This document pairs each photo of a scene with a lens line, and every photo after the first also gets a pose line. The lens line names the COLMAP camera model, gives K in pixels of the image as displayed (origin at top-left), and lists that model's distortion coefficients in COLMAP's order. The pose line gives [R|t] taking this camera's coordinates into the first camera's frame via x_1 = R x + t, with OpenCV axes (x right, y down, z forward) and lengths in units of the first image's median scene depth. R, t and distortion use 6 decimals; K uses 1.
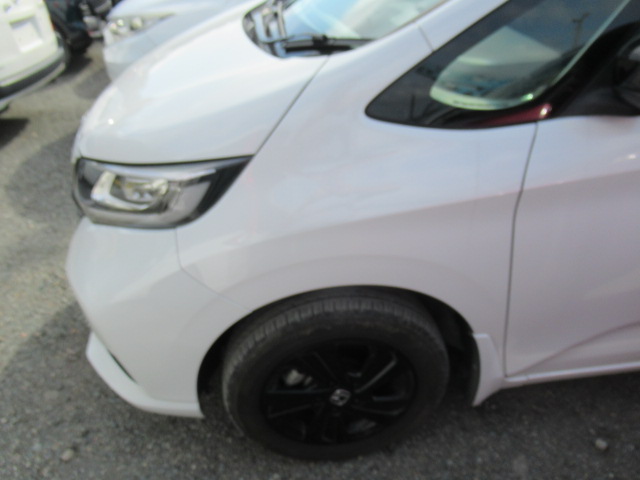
lens RADIAL K [[477.5, 0, 321.8], [0, 477.5, 240.9], [0, 0, 1]] dist [0.004962, -0.003460]
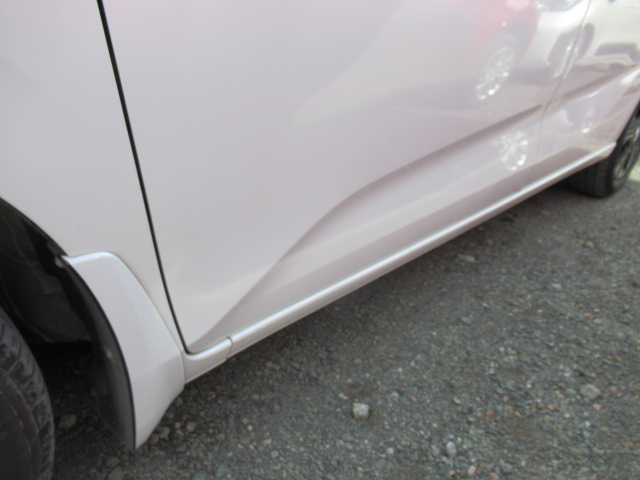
lens RADIAL K [[477.5, 0, 320.7], [0, 477.5, 241.7], [0, 0, 1]] dist [0.004962, -0.003460]
pose [[0.772623, -0.202879, 0.601576, 0.201205], [0.235160, 0.971618, 0.025651, 0.174787], [-0.589707, 0.121648, 0.798403, 0.483698]]
